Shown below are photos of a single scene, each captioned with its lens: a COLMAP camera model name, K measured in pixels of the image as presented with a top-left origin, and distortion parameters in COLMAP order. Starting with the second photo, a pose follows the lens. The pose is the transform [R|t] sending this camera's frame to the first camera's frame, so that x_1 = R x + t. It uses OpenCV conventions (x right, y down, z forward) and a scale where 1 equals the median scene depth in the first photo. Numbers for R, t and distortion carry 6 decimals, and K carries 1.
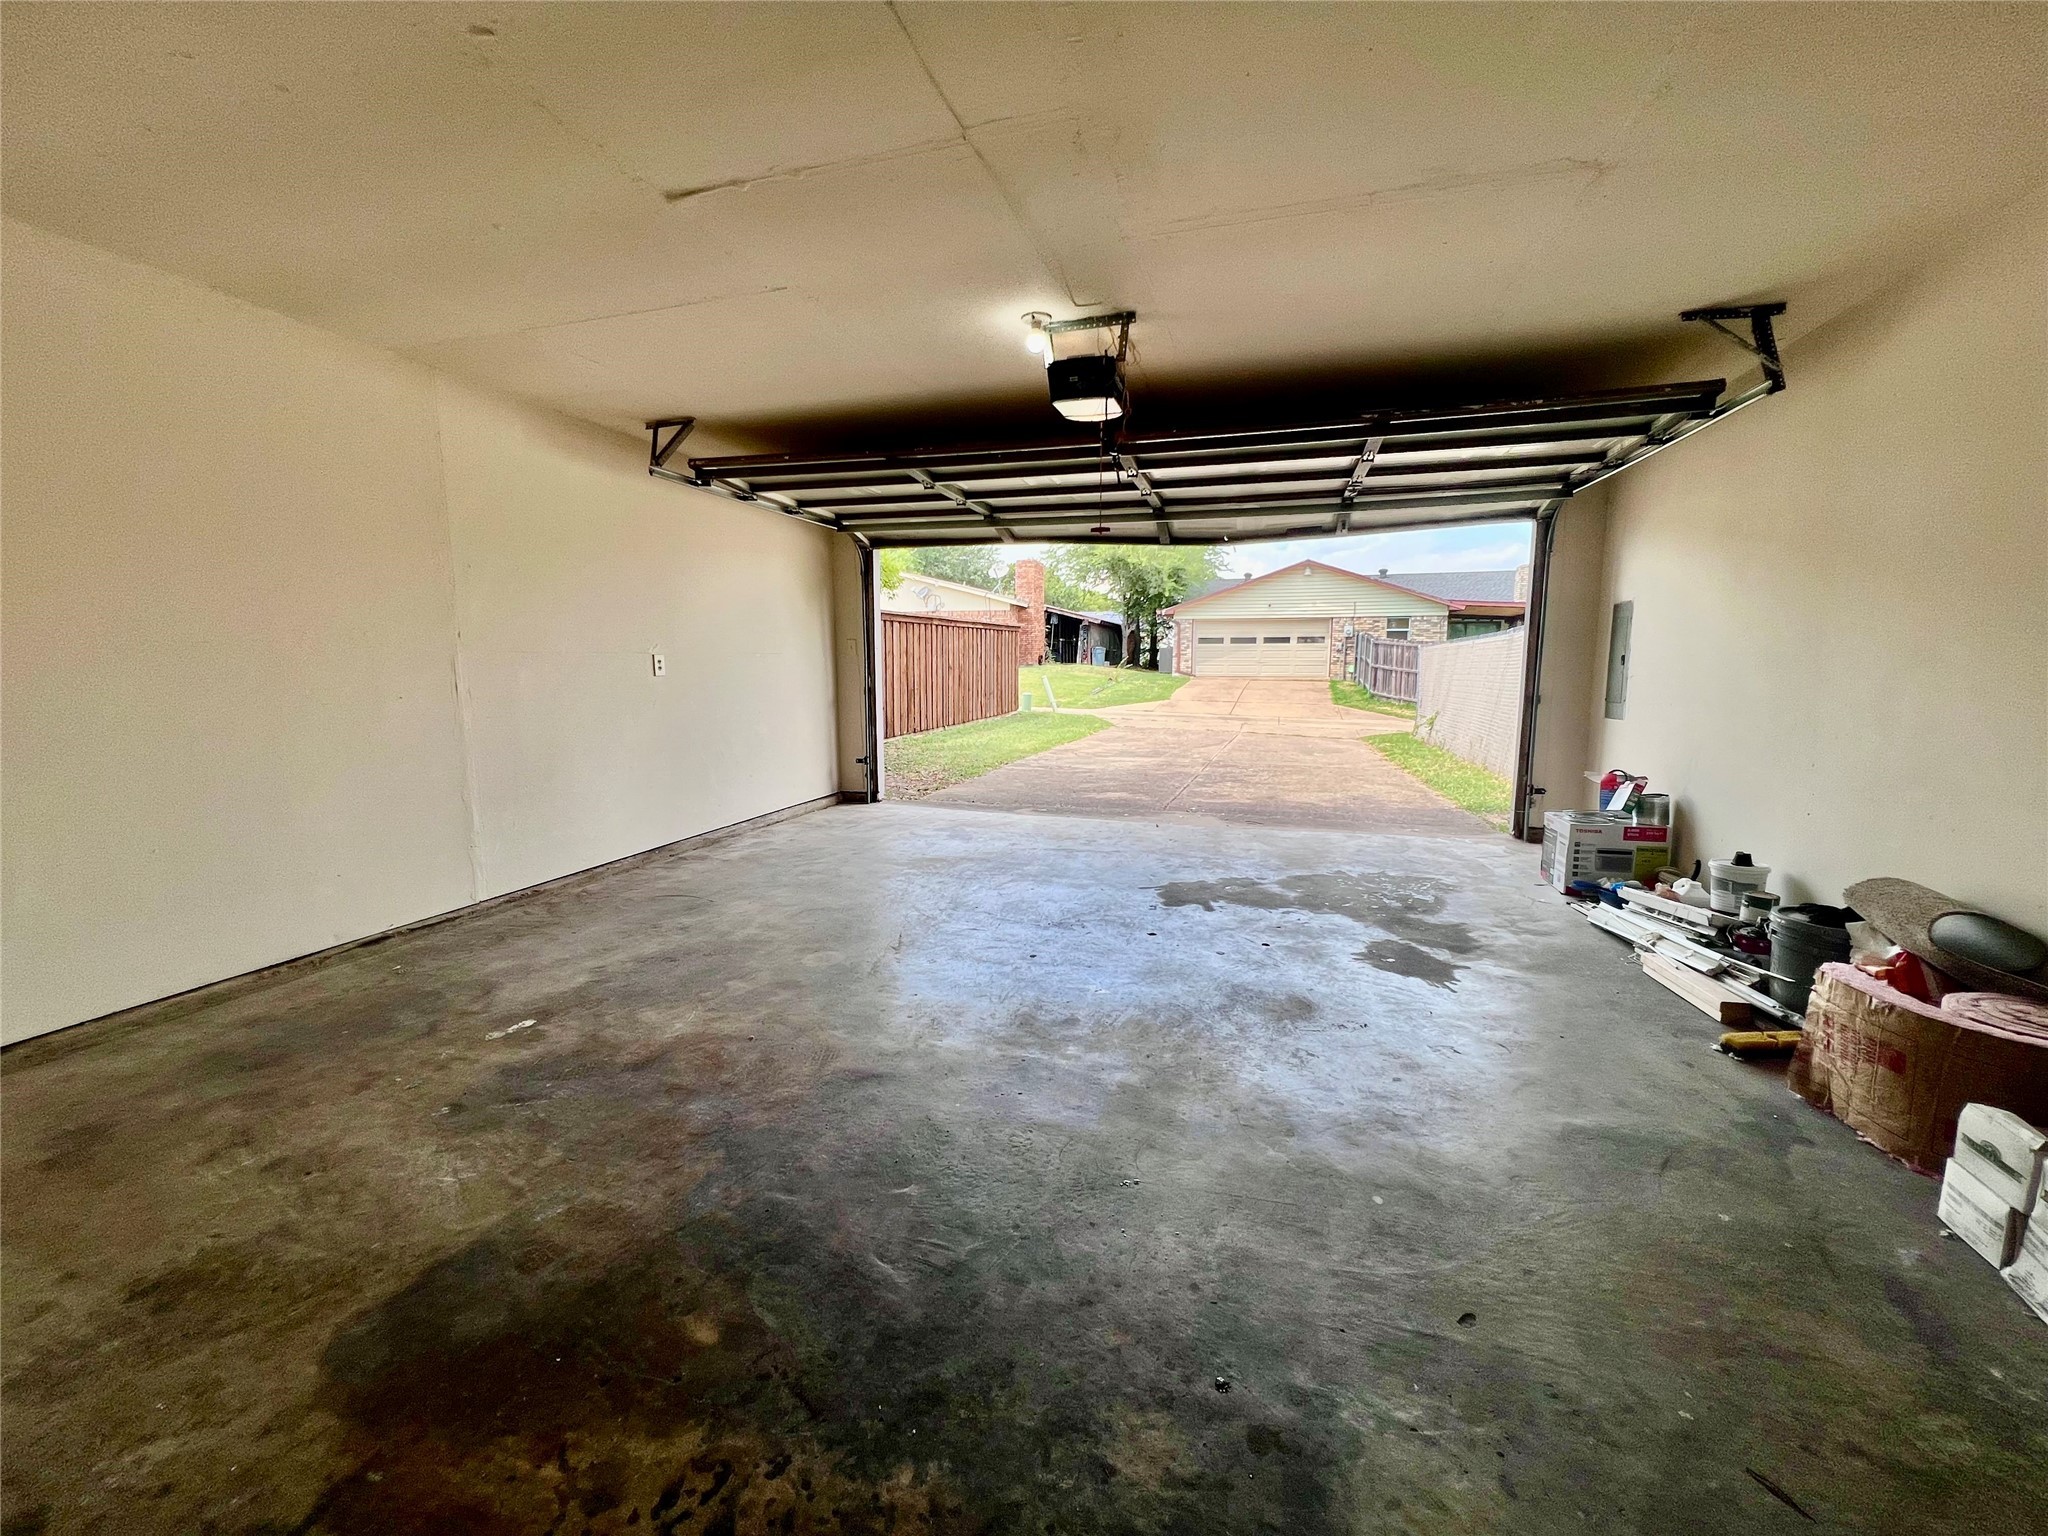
lens RADIAL K [[821.5, 0, 1030.6], [0, 821.5, 773.9], [0, 0, 1]] dist [-0.002892, 0.001183]
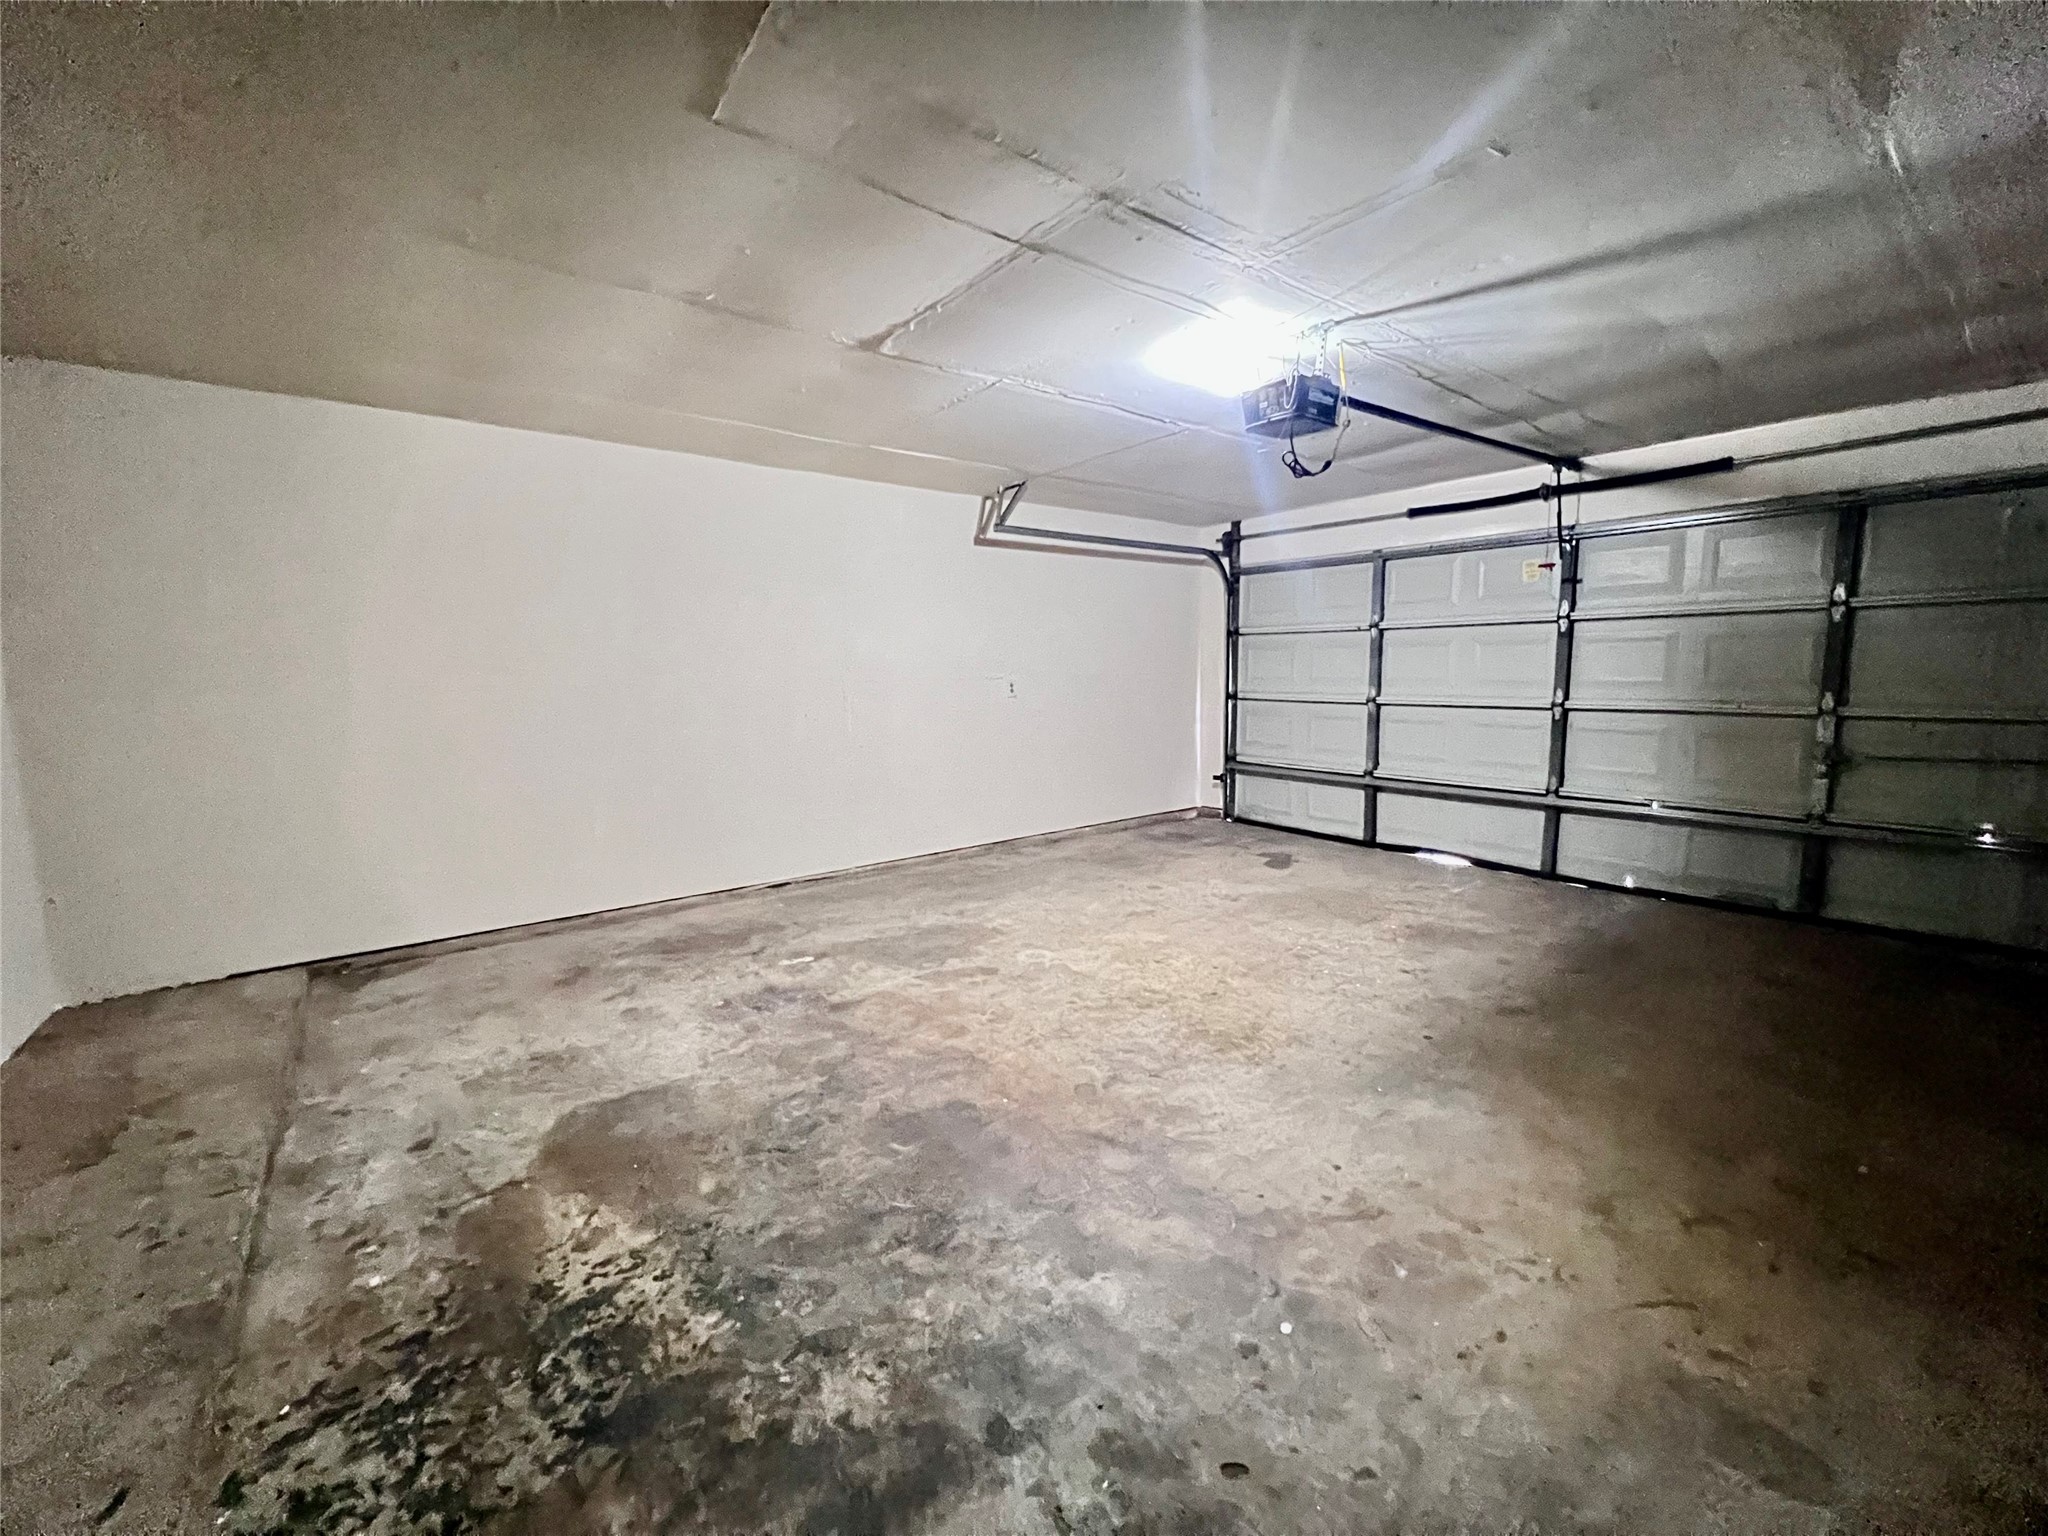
lens RADIAL K [[821.5, 0, 1042.0], [0, 821.5, 765.7], [0, 0, 1]] dist [-0.002892, 0.001183]
pose [[0.824254, 0.060139, -0.563018, 0.602021], [-0.067881, 0.997668, 0.007189, -0.076813], [0.562137, 0.032293, 0.826414, 0.075714]]
